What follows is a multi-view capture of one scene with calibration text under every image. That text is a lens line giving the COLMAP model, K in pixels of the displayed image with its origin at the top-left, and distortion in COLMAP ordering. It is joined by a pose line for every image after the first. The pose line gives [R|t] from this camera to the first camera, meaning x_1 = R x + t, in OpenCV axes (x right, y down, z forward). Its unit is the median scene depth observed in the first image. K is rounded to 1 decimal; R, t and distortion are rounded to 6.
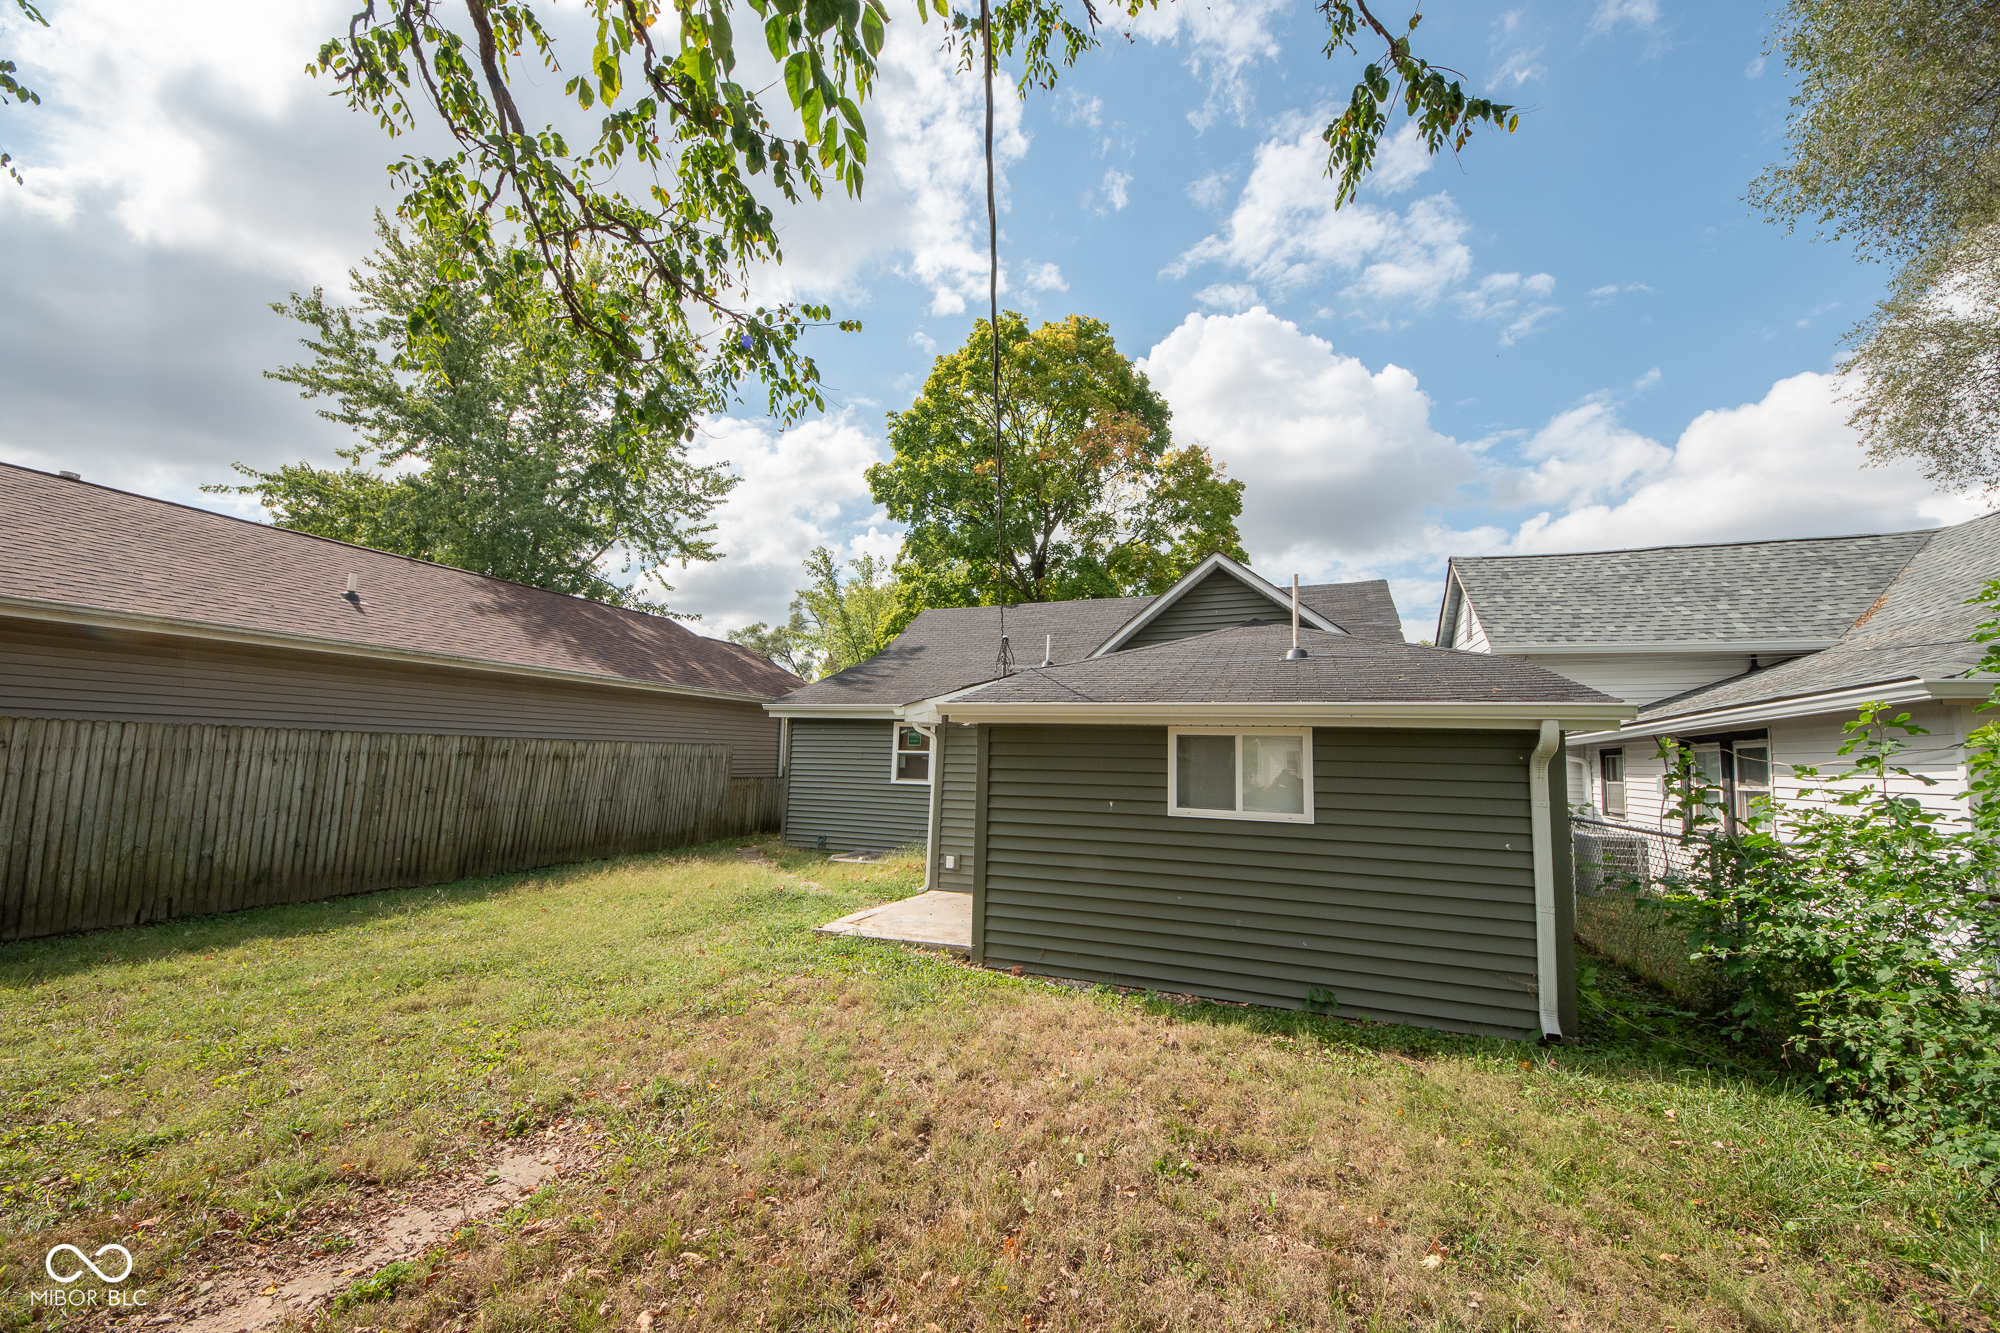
lens RADIAL K [[728.5, 0, 1004.8], [0, 728.5, 669.1], [0, 0, 1]] dist [-0.001566, -0.007457]
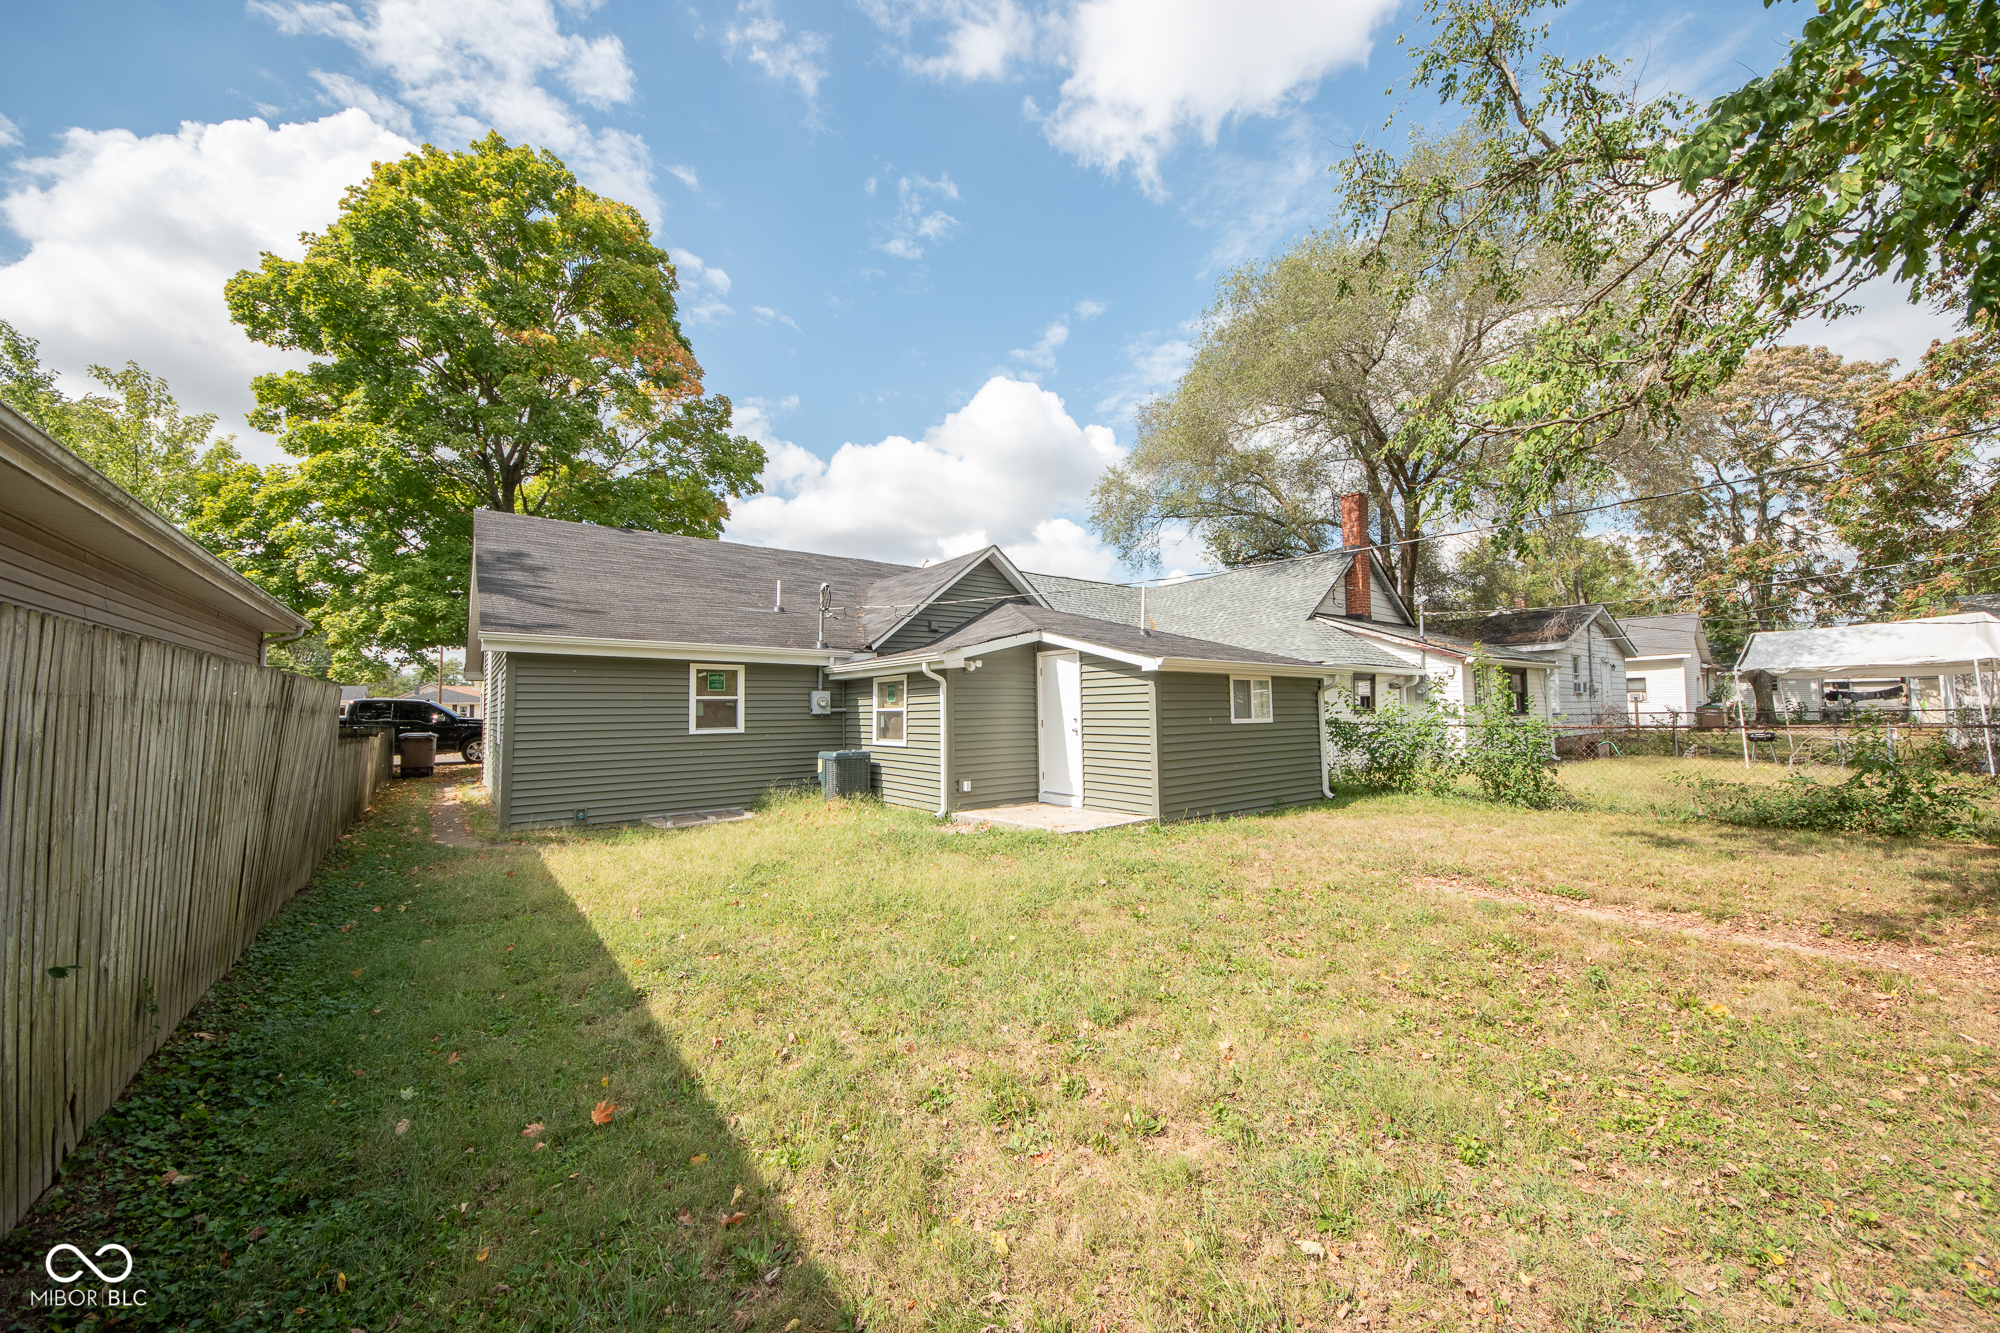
lens RADIAL K [[728.5, 0, 1004.8], [0, 728.5, 669.1], [0, 0, 1]] dist [-0.001566, -0.007457]
pose [[0.545146, 0.017098, 0.838167, -1.247745], [-0.076744, 0.996612, 0.029584, 0.043518], [-0.834821, -0.080452, 0.544611, 0.386481]]
